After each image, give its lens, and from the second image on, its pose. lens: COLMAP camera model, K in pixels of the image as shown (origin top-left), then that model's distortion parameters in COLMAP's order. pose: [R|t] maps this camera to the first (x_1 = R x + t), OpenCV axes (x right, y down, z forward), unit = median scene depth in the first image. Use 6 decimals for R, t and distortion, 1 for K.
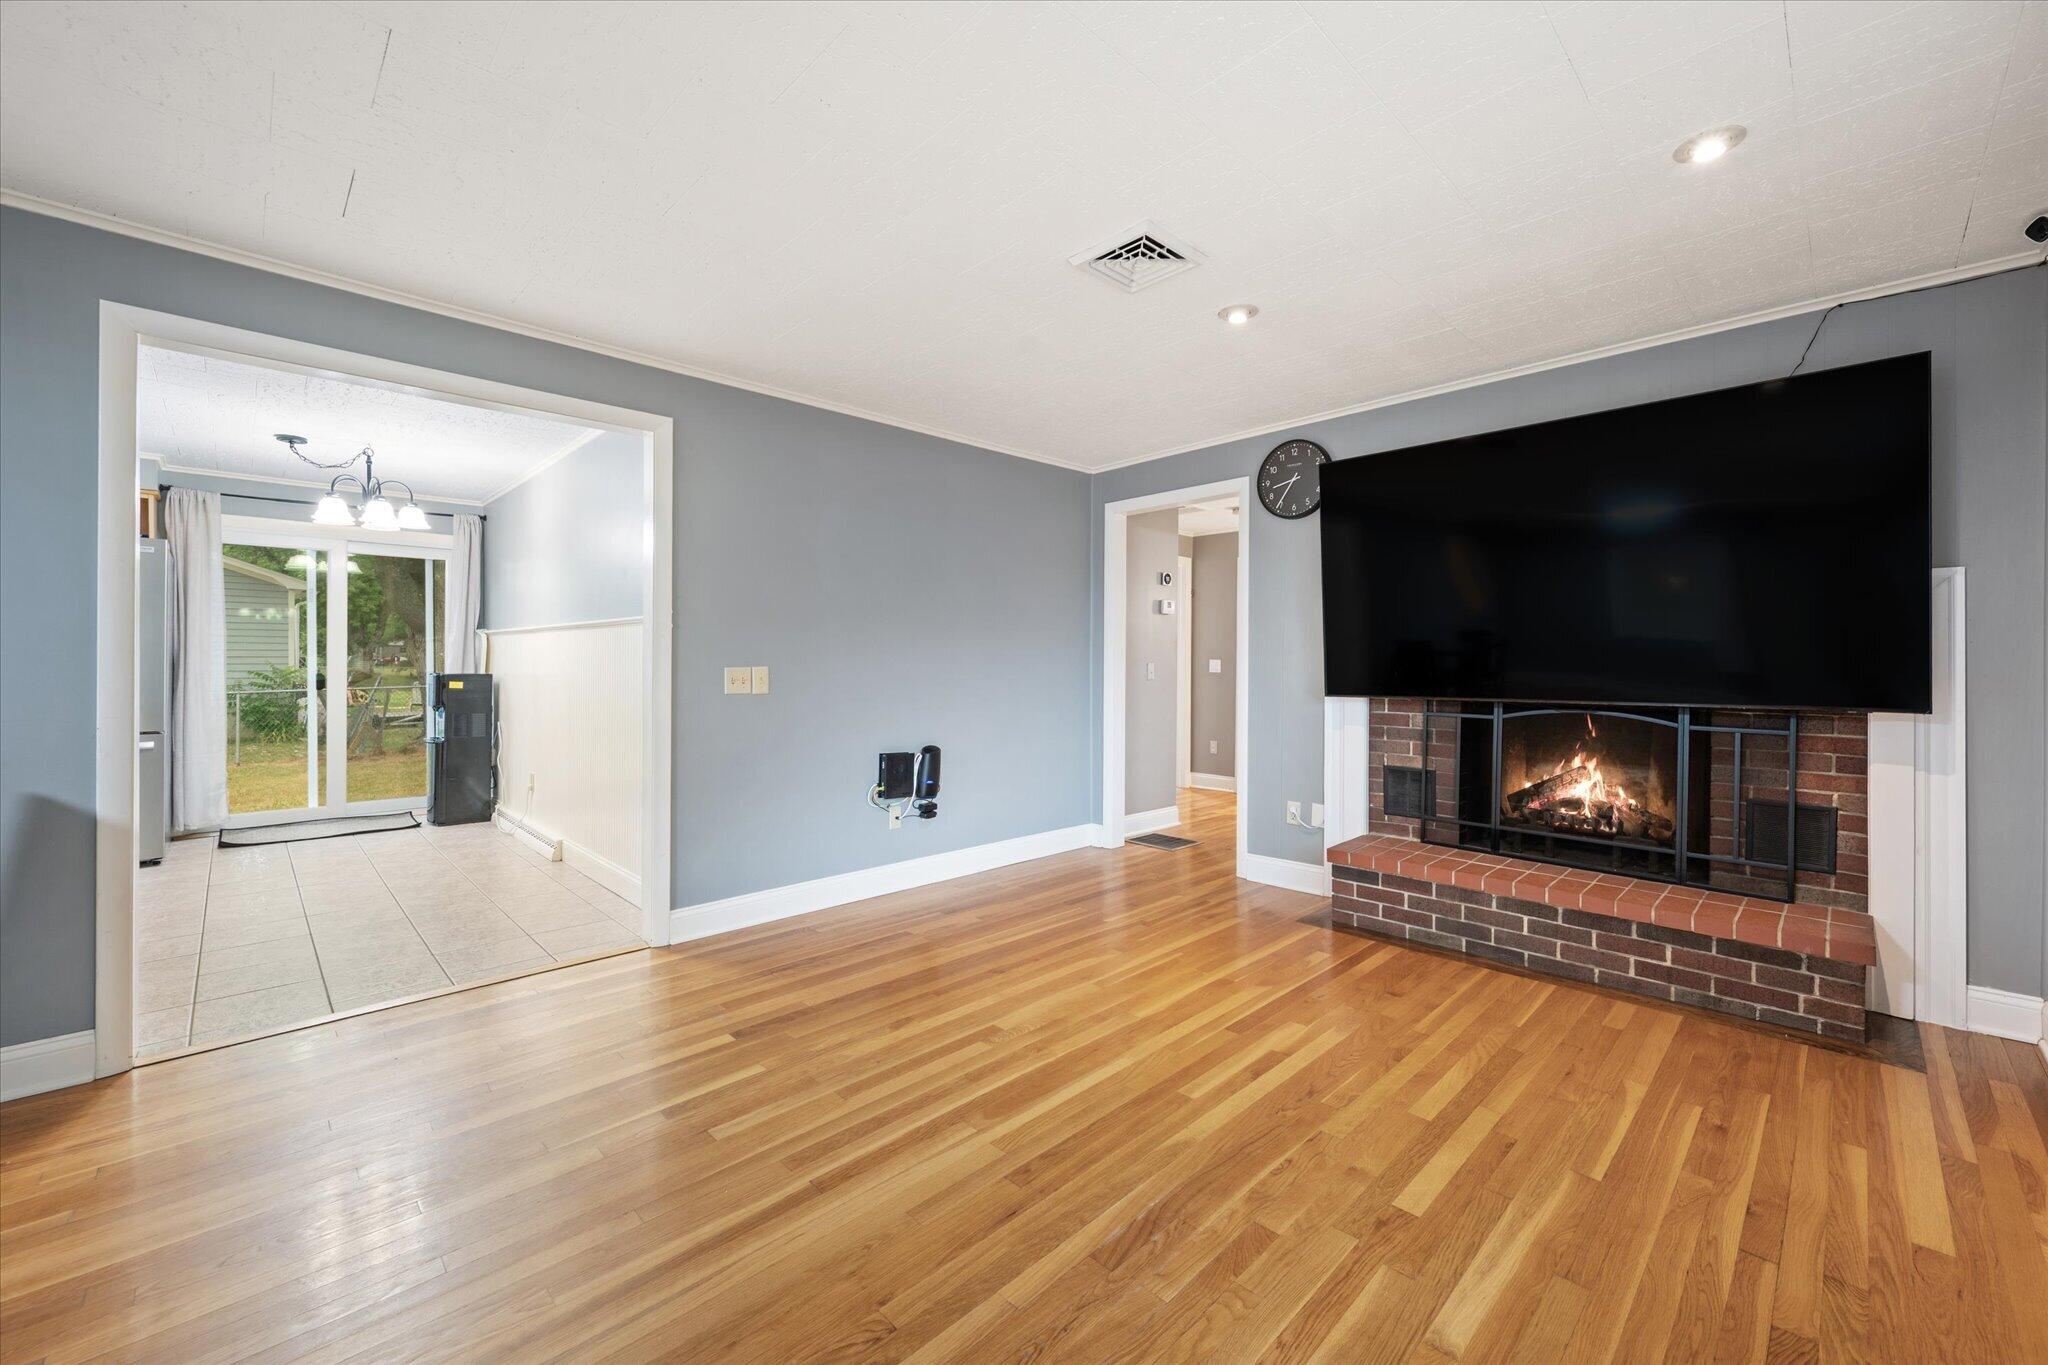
lens RADIAL K [[806.4, 0, 1024.6], [0, 806.4, 669.9], [0, 0, 1]] dist [0.000053, -0.000129]
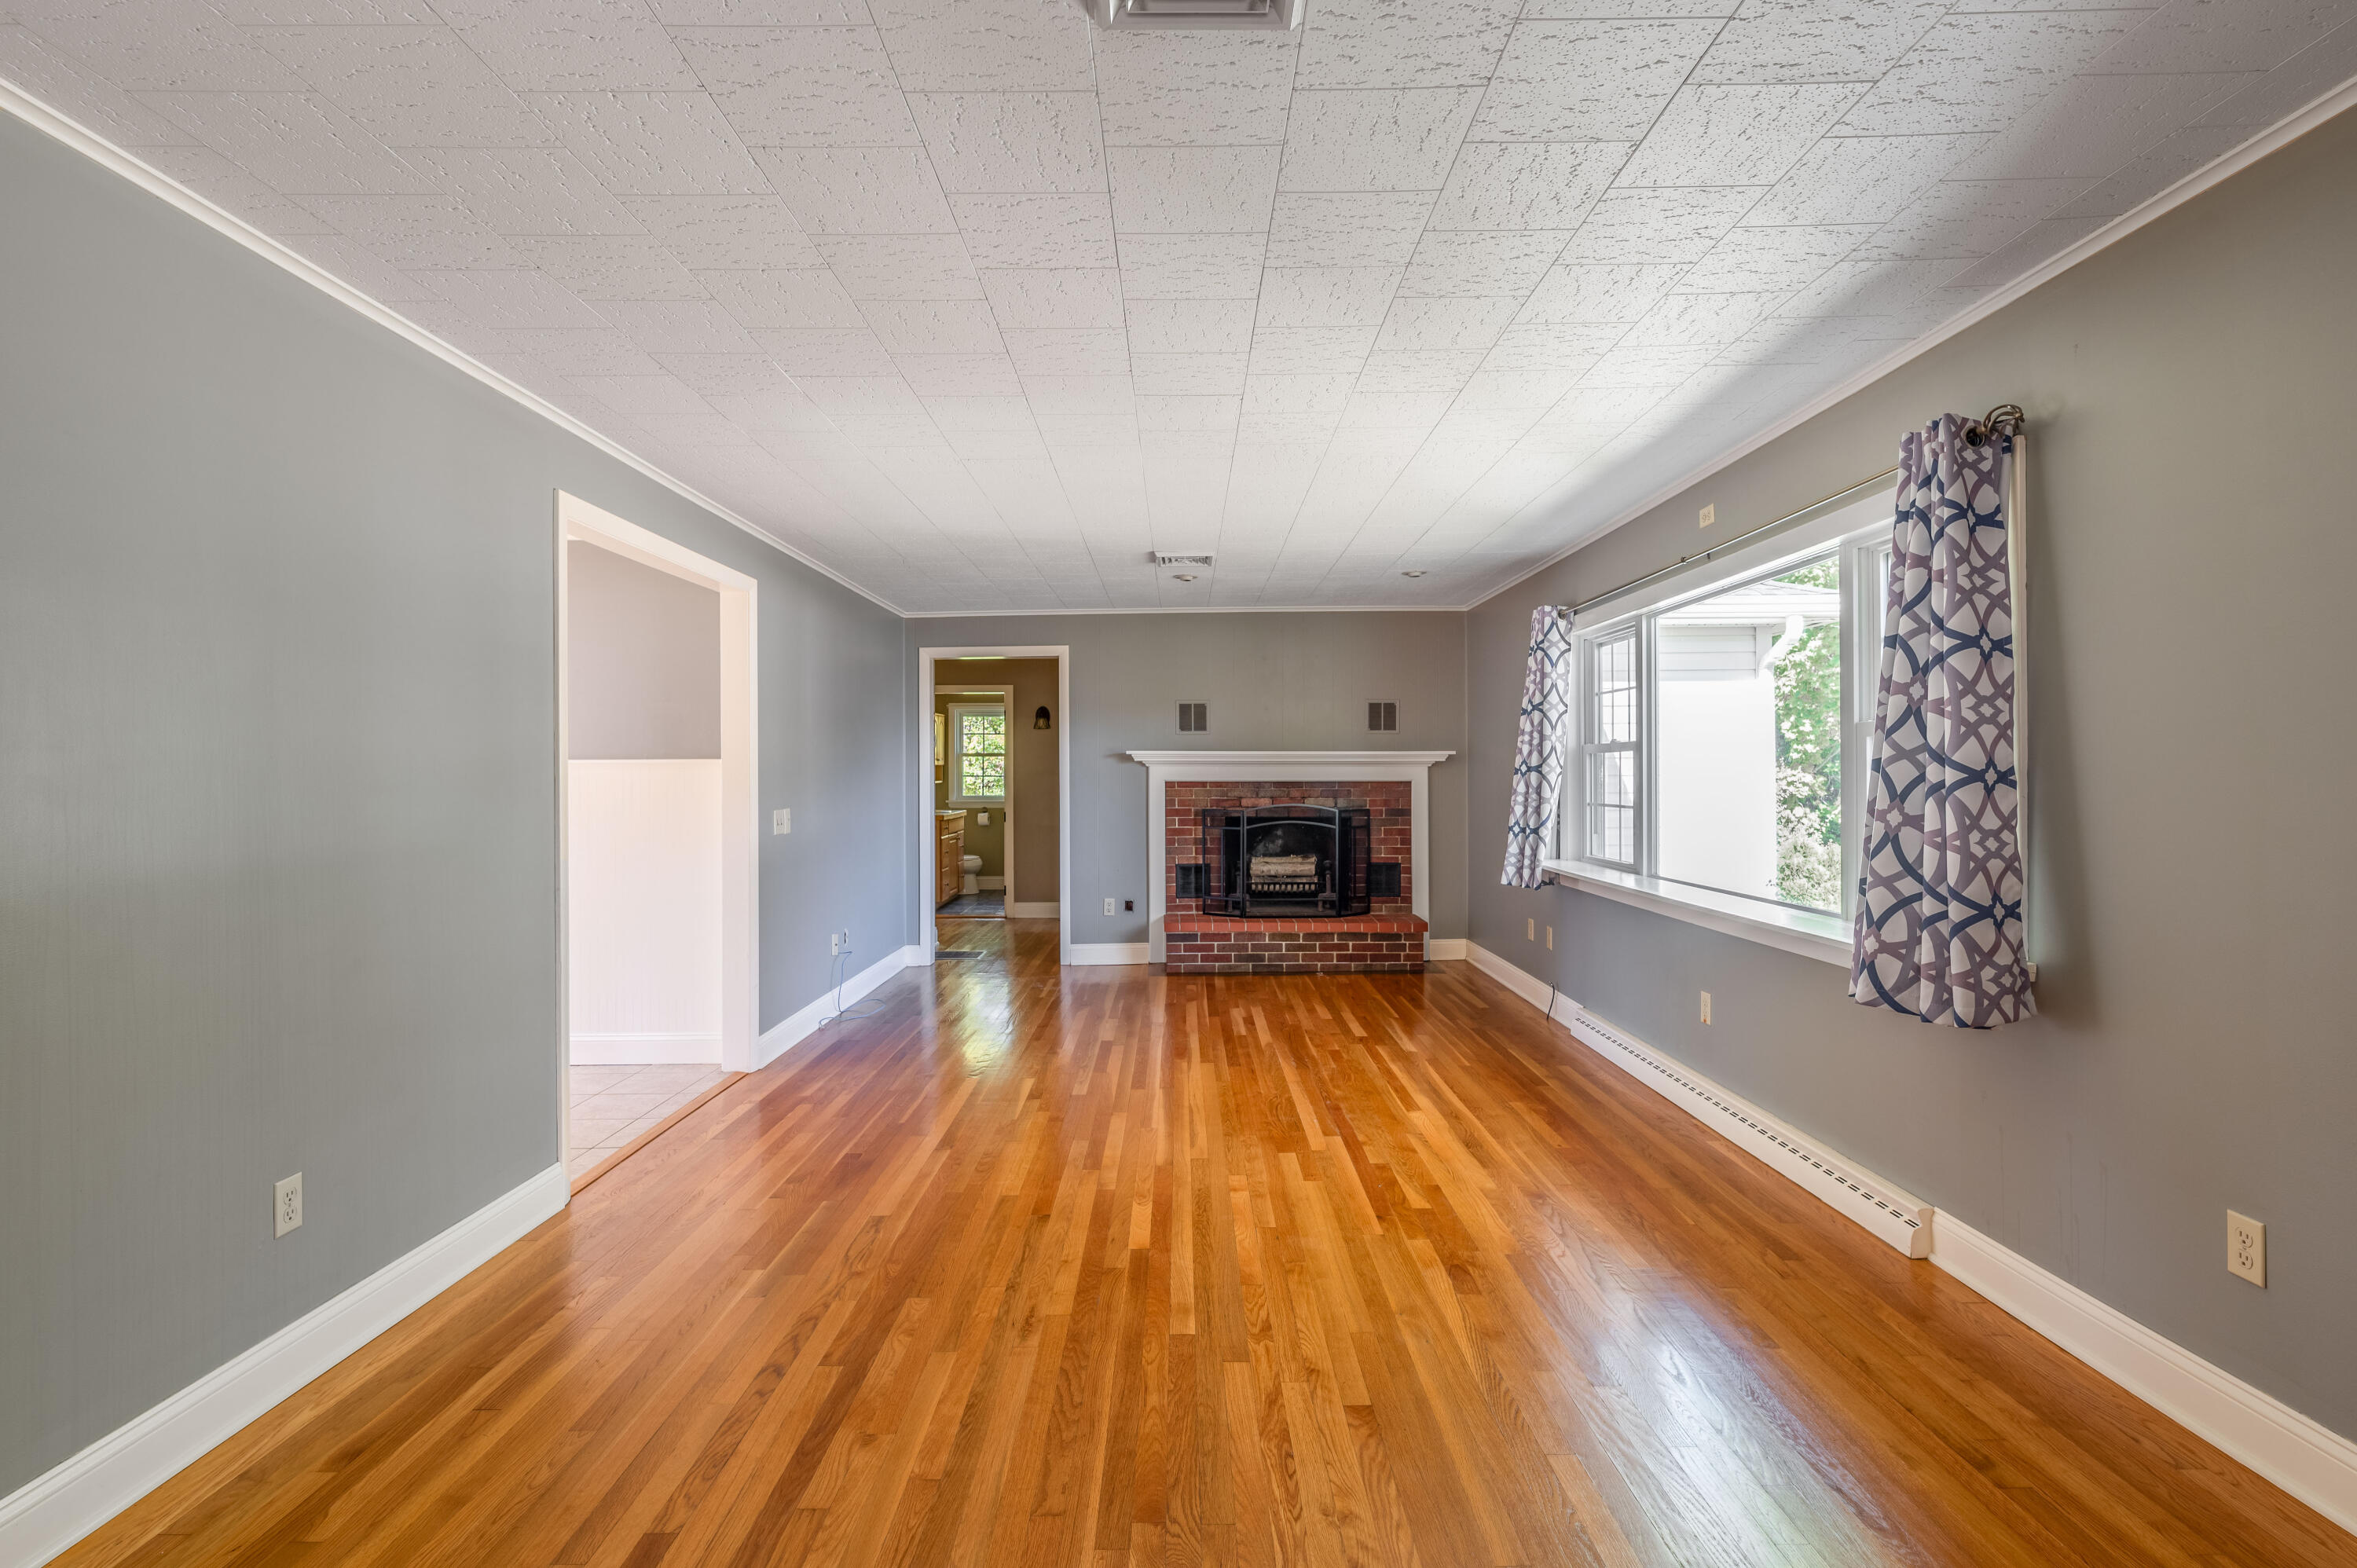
lens RADIAL K [[1121.7, 0, 1178.1], [0, 1121.7, 777.6], [0, 0, 1]] dist [0.005714, -0.001927]
pose [[0.701332, -0.009027, 0.712778, -1.062387], [0.014276, 0.999897, -0.001383, -0.035157], [-0.712692, 0.011145, 0.701389, -0.436975]]
